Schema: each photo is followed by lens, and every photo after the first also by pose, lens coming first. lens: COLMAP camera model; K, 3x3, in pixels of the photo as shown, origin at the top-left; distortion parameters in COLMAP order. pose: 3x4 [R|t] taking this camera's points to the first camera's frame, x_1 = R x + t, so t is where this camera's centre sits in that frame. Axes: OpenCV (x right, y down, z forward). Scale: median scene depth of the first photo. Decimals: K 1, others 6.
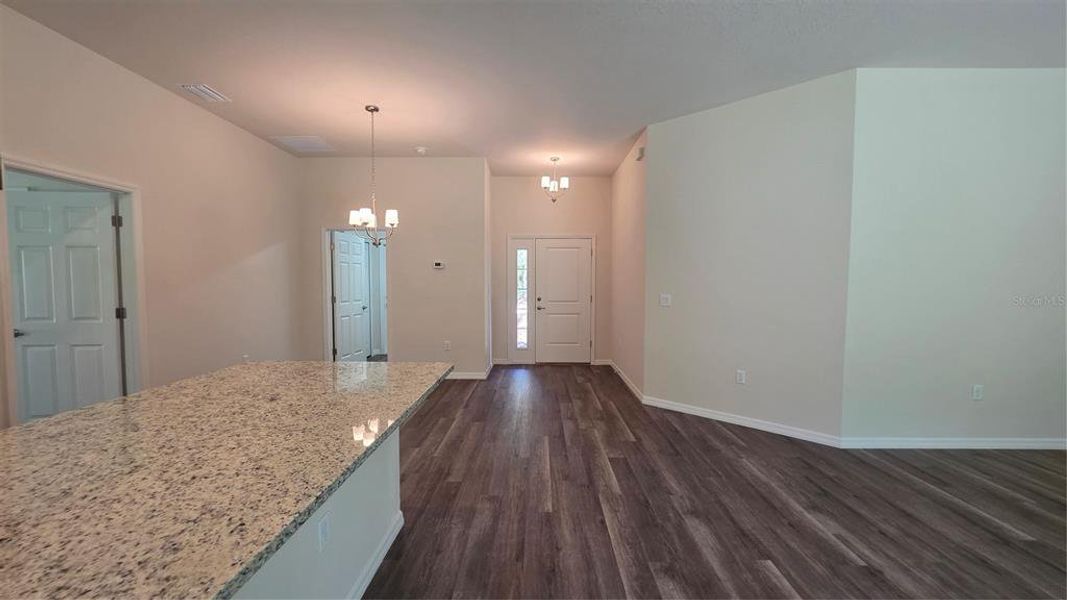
lens RADIAL K [[430.9, 0, 538.6], [0, 430.9, 302.2], [0, 0, 1]] dist [0.000015, 0.000249]
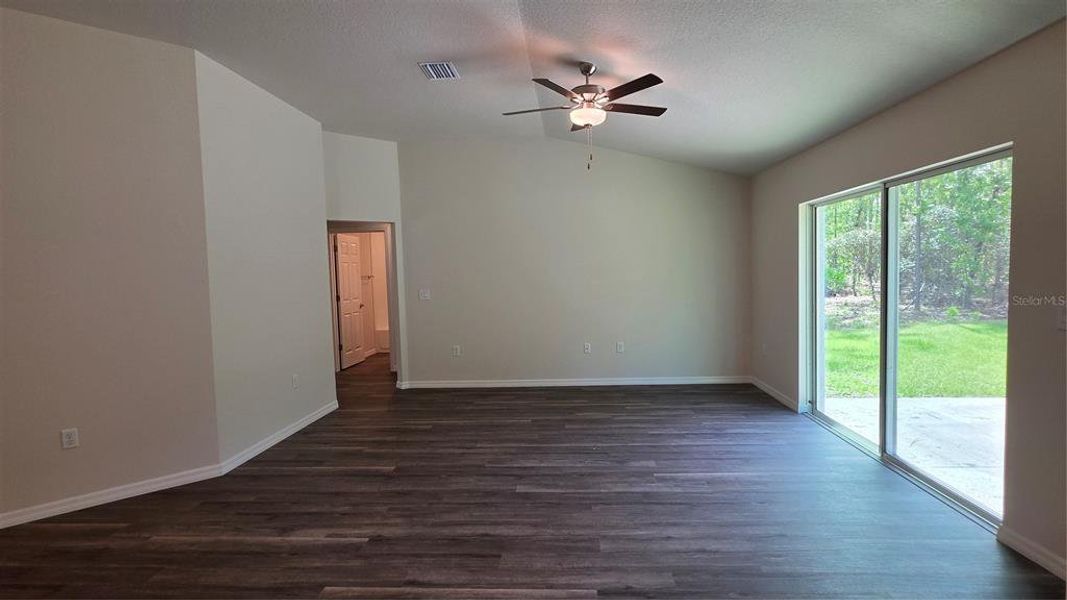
lens RADIAL K [[534.8, 0, 537.9], [0, 534.8, 300.5], [0, 0, 1]] dist [-0.003925, -0.000076]
pose [[0.064451, -0.062437, 0.995966, -0.333497], [0.078275, 0.995282, 0.057328, -0.033371], [-0.994846, 0.074264, 0.069034, 0.245076]]
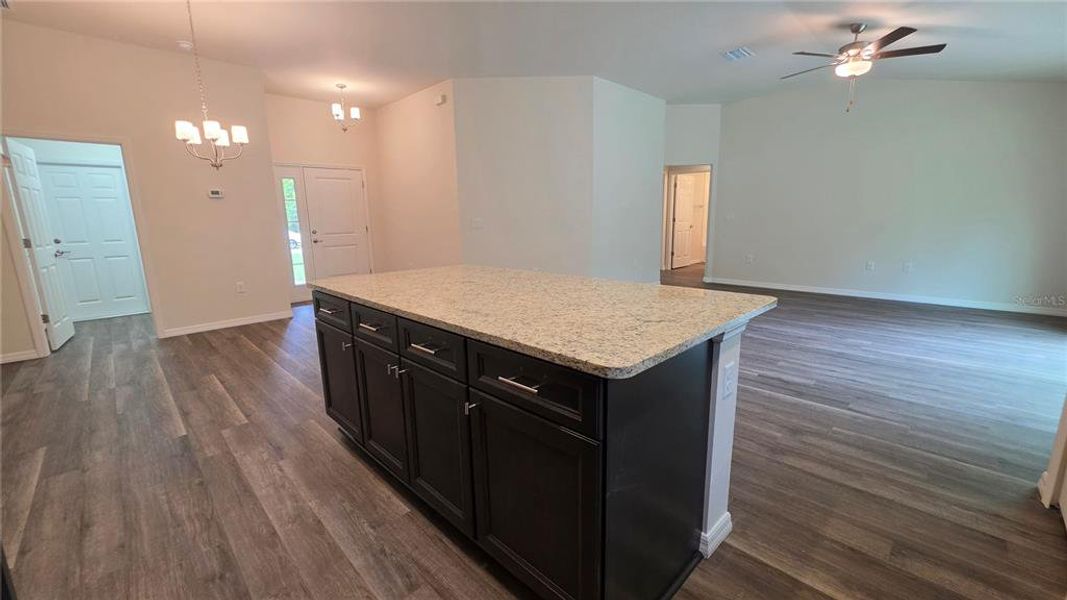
lens RADIAL K [[426.5, 0, 530.0], [0, 426.5, 296.8], [0, 0, 1]] dist [-0.000677, 0.000076]
pose [[0.714484, -0.147908, 0.683839, -0.663612], [0.055781, 0.986330, 0.155054, 0.029965], [-0.697425, -0.072639, 0.712967, -0.062792]]
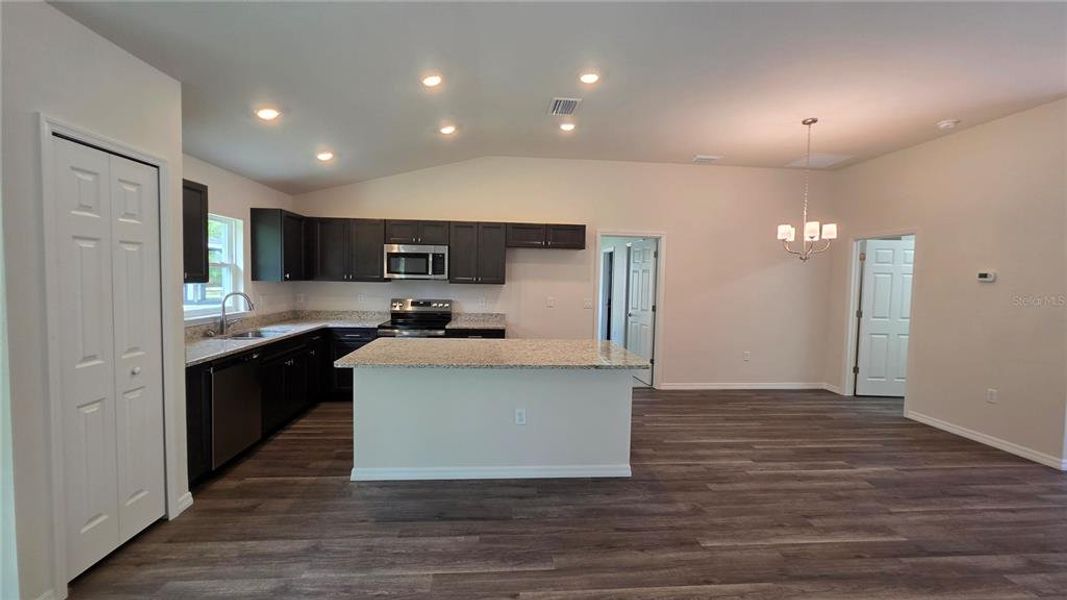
lens RADIAL K [[426.5, 0, 530.0], [0, 426.5, 296.8], [0, 0, 1]] dist [-0.000677, 0.000076]
pose [[0.079791, 0.043967, -0.995841, 0.661906], [-0.067772, 0.996954, 0.038586, -0.052007], [0.994505, 0.064412, 0.082528, 0.369022]]
